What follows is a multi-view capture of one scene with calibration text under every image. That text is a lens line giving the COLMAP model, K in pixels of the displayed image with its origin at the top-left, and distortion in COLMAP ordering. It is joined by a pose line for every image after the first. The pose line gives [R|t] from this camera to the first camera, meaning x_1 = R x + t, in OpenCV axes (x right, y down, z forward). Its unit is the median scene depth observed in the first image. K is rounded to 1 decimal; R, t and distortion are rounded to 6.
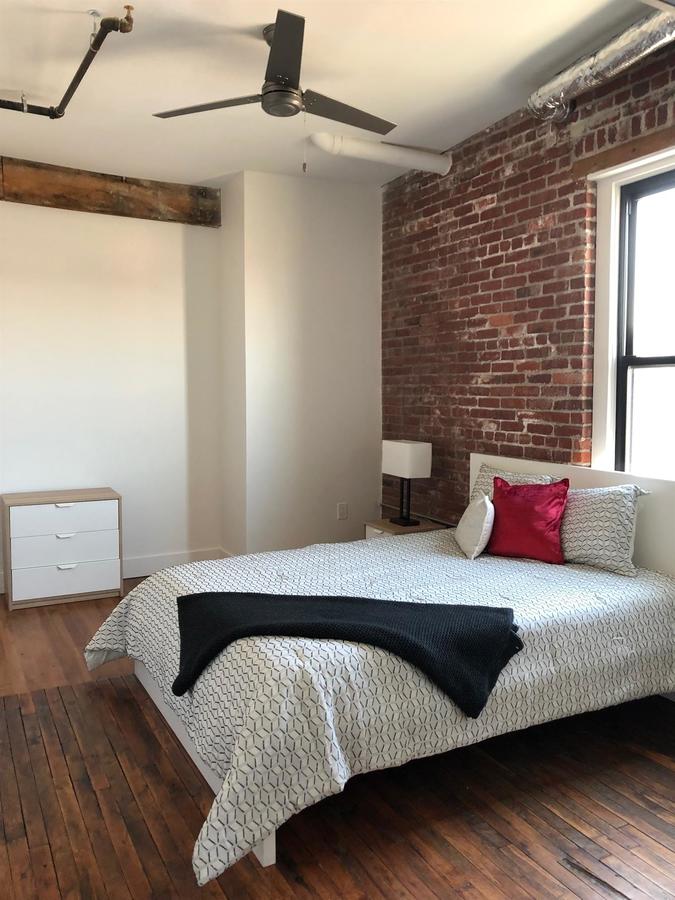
lens RADIAL K [[740.4, 0, 342.3], [0, 740.4, 445.2], [0, 0, 1]] dist [0.035312, -0.029595]
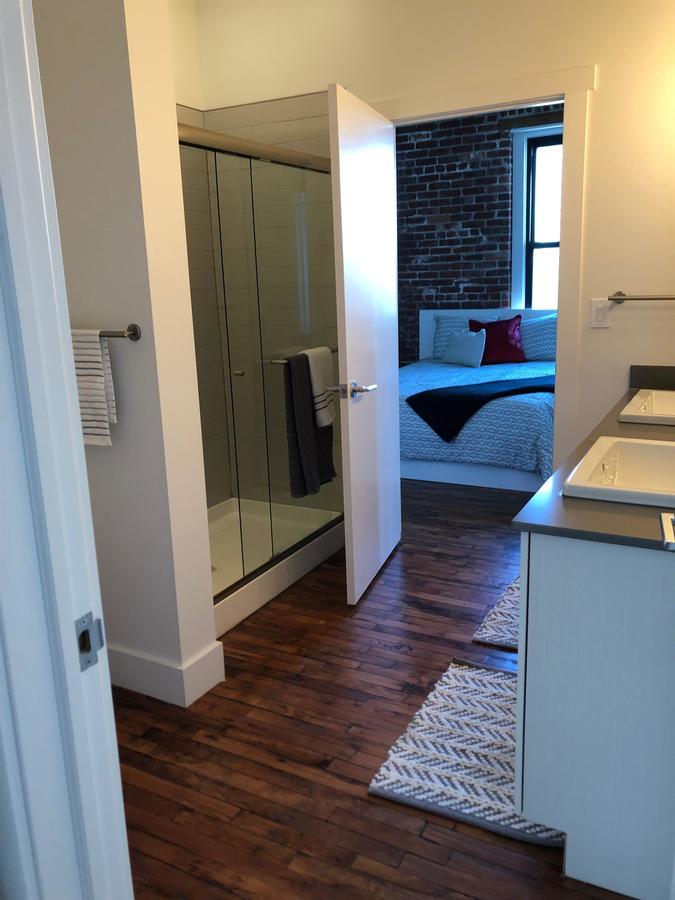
lens RADIAL K [[740.4, 0, 345.3], [0, 740.4, 447.8], [0, 0, 1]] dist [0.035312, -0.029595]
pose [[0.821585, -0.161570, 0.546711, -0.893084], [0.082422, 0.982587, 0.166523, 0.024536], [-0.564096, -0.091752, 0.820596, -0.197155]]
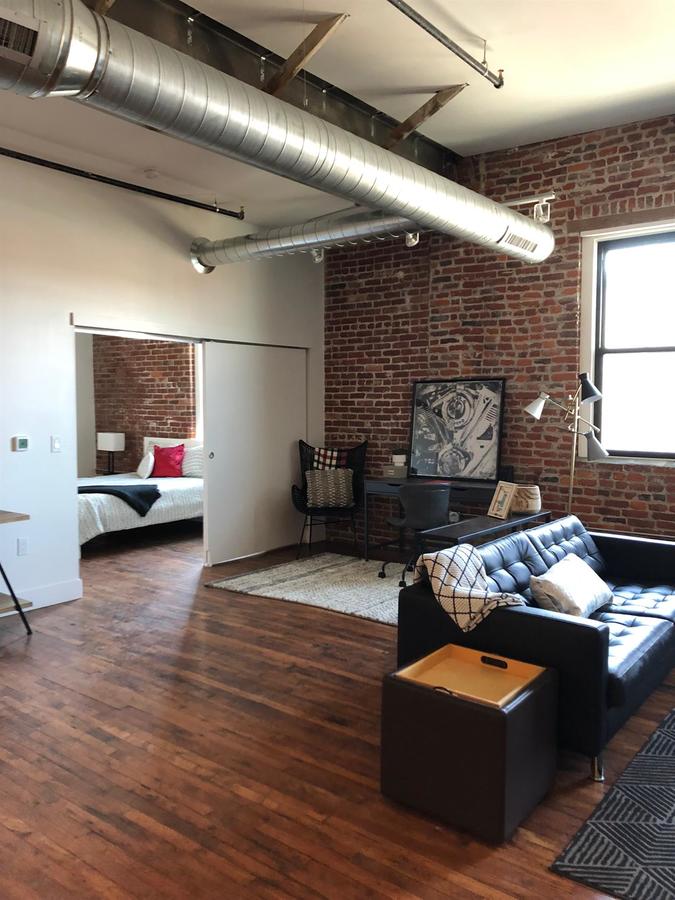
lens RADIAL K [[740.4, 0, 340.6], [0, 740.4, 437.6], [0, 0, 1]] dist [0.035312, -0.029595]
pose [[0.914435, -0.026705, 0.403850, -0.179699], [0.033940, 0.999366, -0.010766, 0.058573], [-0.403307, 0.023552, 0.914762, -1.236797]]
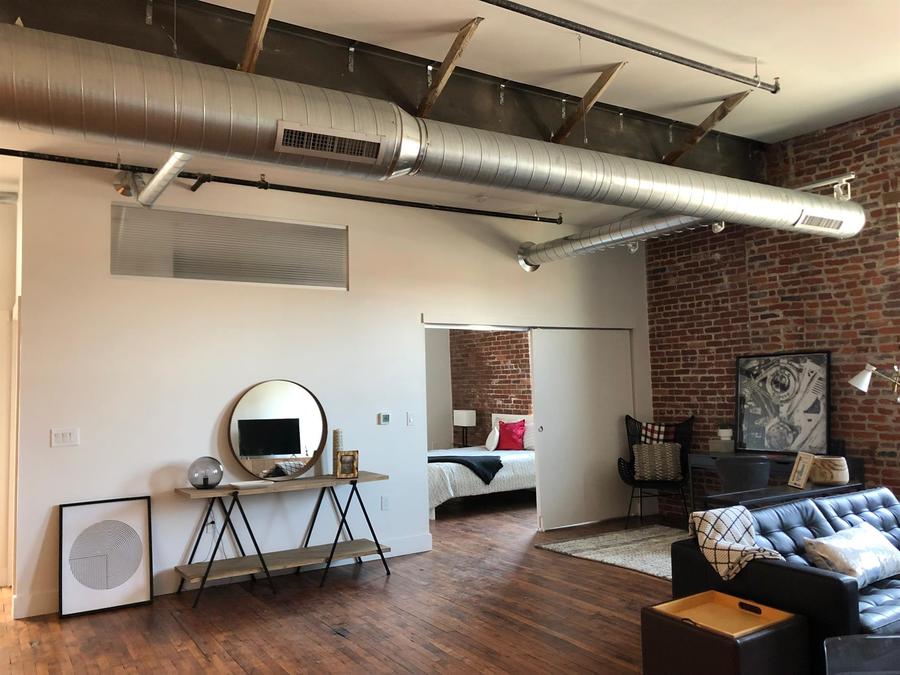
lens RADIAL K [[740.4, 0, 446.5], [0, 740.4, 318.2], [0, 0, 1]] dist [0.035312, -0.029595]
pose [[0.997037, -0.025229, 0.072673, -0.143270], [0.036177, 0.987484, -0.153516, 0.072474], [-0.067890, 0.155690, 0.985470, -1.457480]]
